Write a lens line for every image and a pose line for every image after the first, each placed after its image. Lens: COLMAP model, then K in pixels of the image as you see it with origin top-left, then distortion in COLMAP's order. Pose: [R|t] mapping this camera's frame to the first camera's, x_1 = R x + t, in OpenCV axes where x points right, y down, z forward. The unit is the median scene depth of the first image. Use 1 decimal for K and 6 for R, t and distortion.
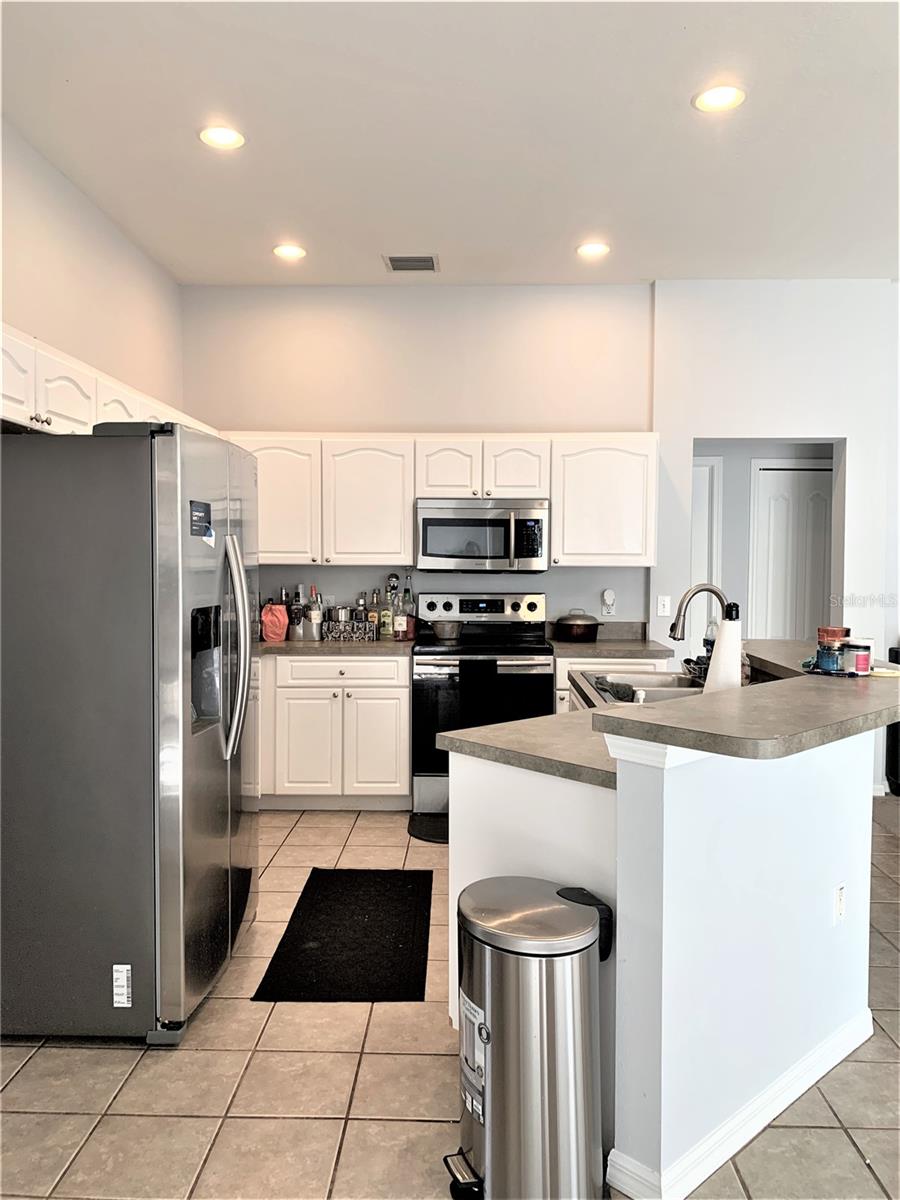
lens RADIAL K [[930.5, 0, 455.0], [0, 930.5, 573.0], [0, 0, 1]] dist [0.115712, -0.118668]
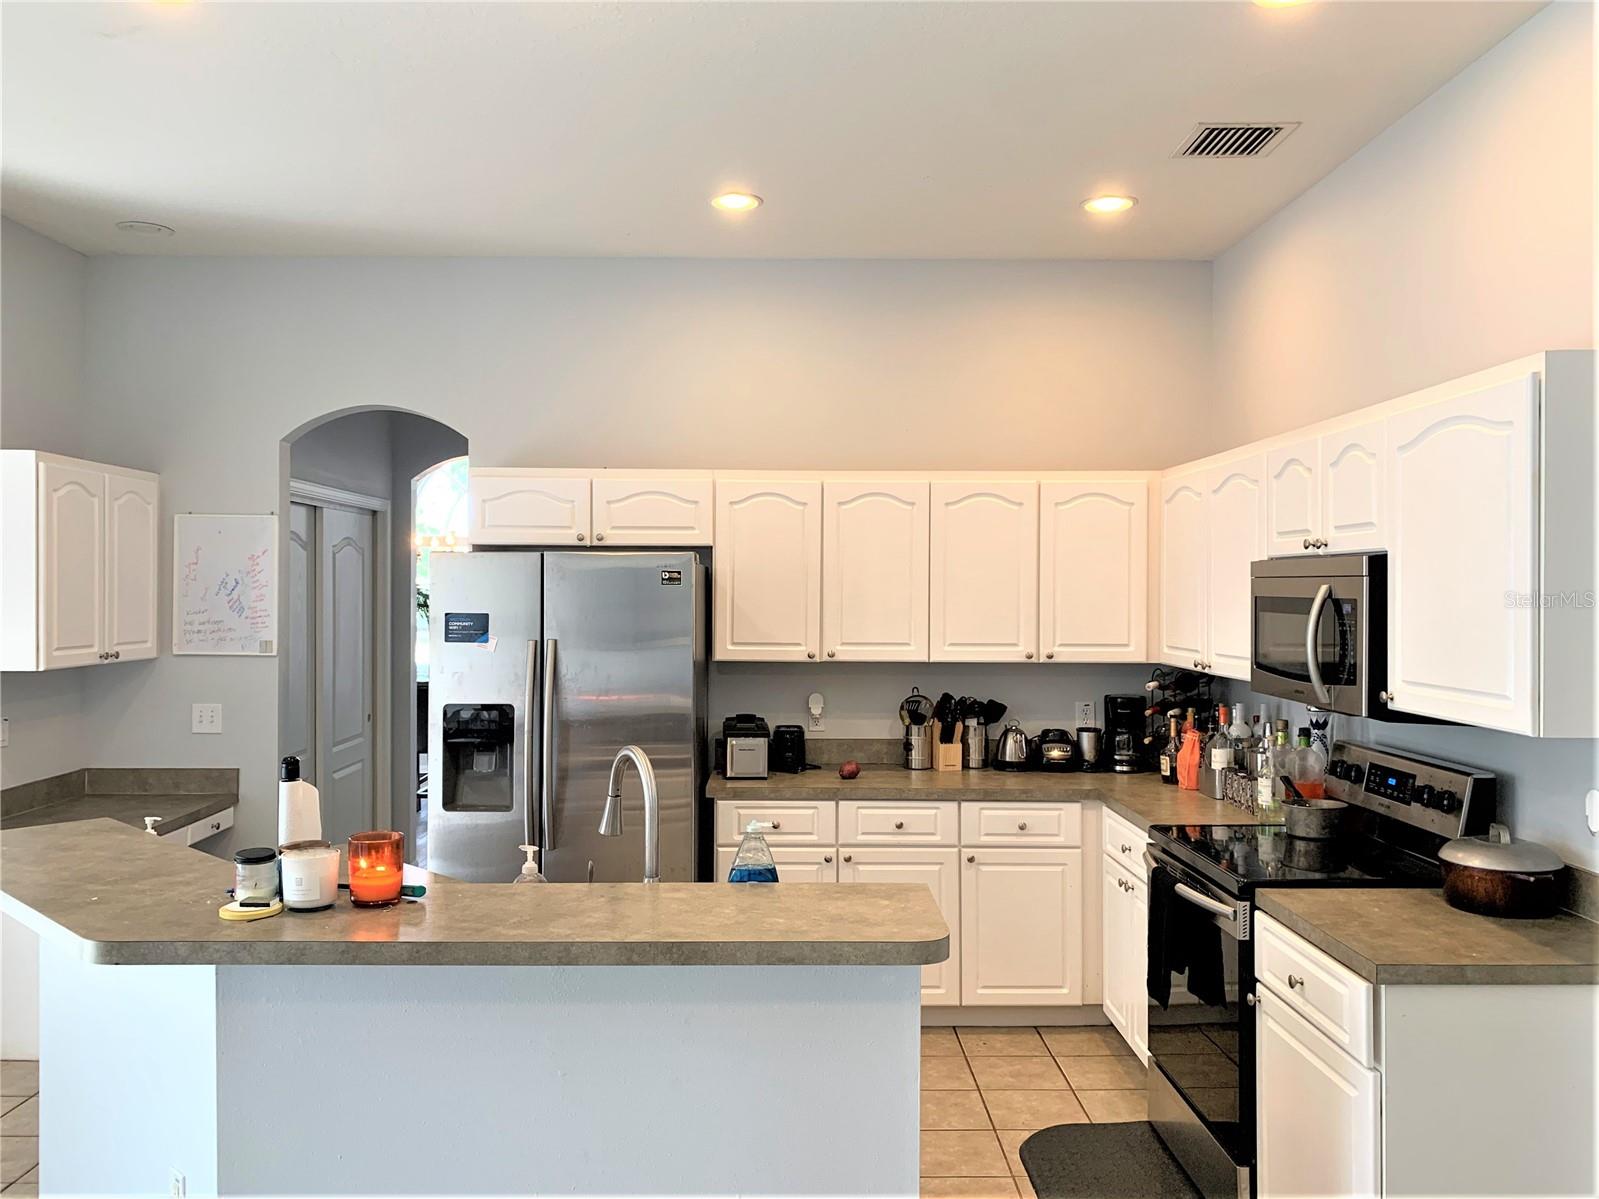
lens RADIAL K [[1239.0, 0, 785.1], [0, 1239.0, 600.8], [0, 0, 1]] dist [0.058387, -0.069335]
pose [[0.023372, -0.002617, -0.999723, 0.667075], [-0.019773, 0.999800, -0.003080, -0.049028], [0.999531, 0.019840, 0.023316, 0.709045]]
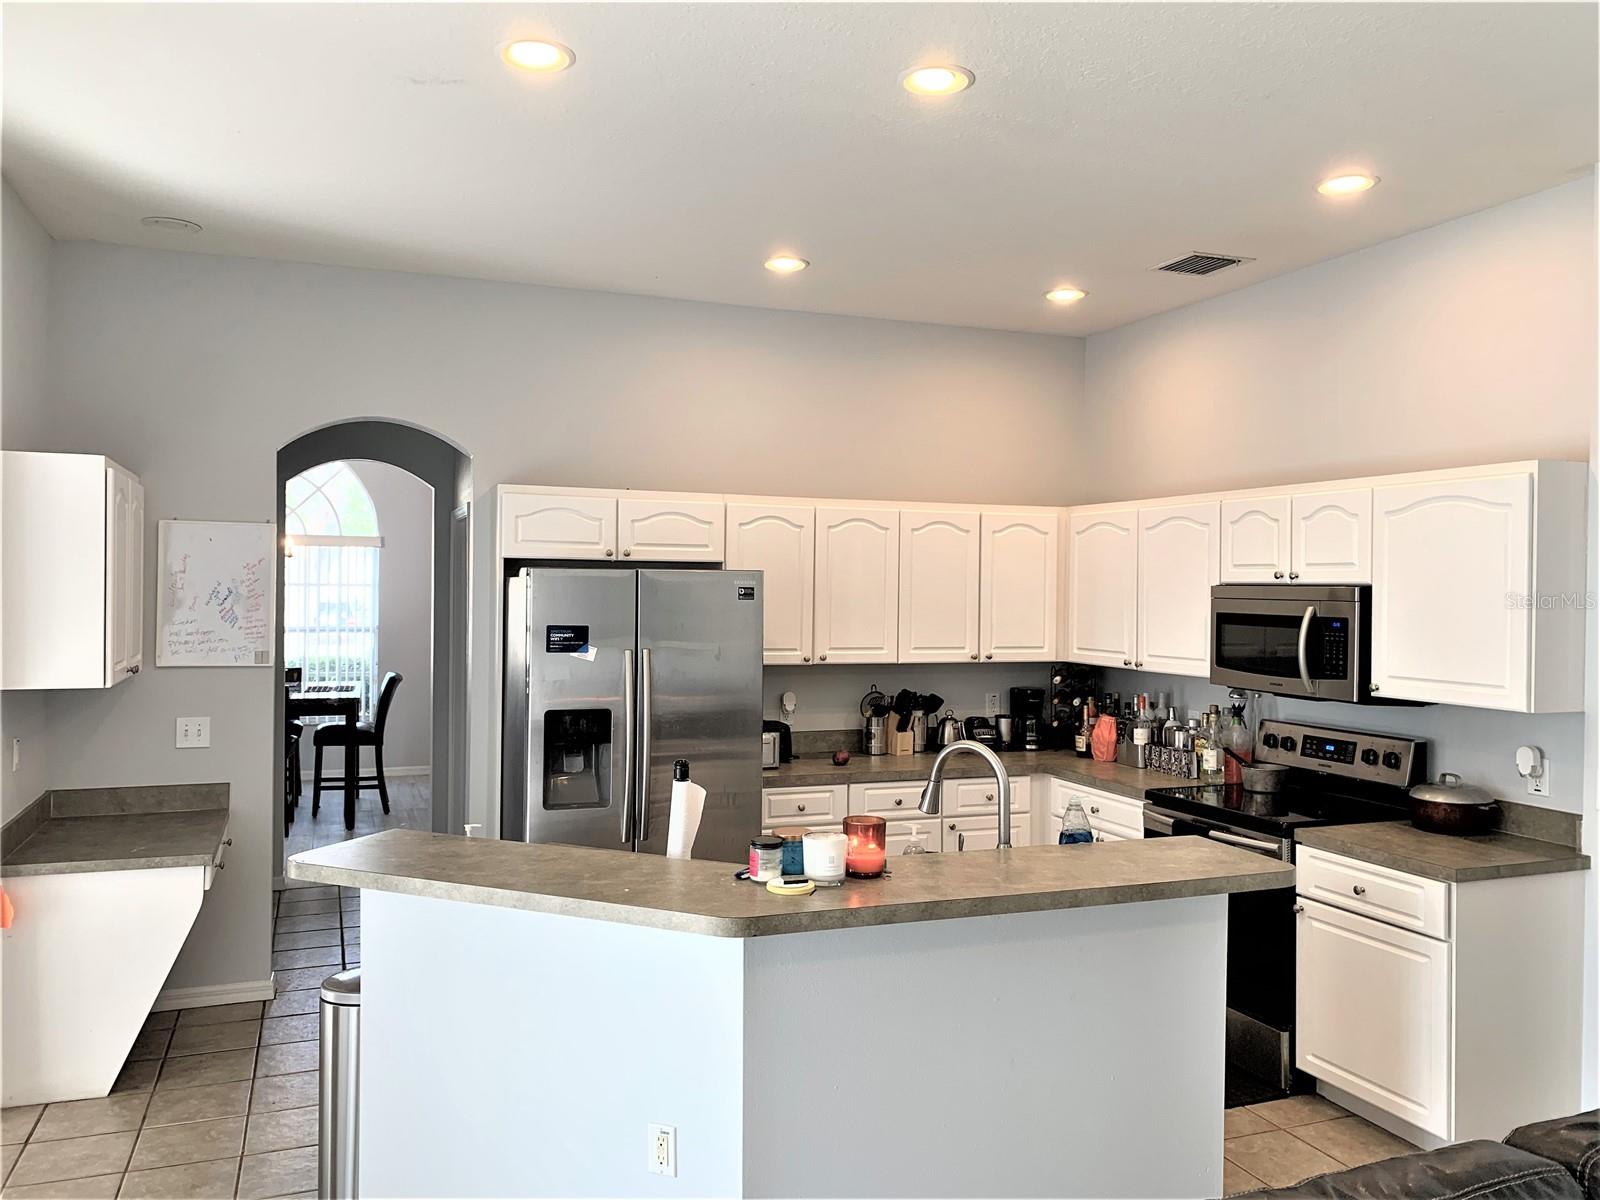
lens RADIAL K [[1208.8, 0, 775.5], [0, 1208.8, 601.4], [0, 0, 1]] dist [0.067891, -0.082458]
pose [[0.365655, 0.004598, -0.930739, 0.695672], [-0.022654, 0.999736, -0.003961, -0.056059], [0.930475, 0.022533, 0.365662, 0.348350]]
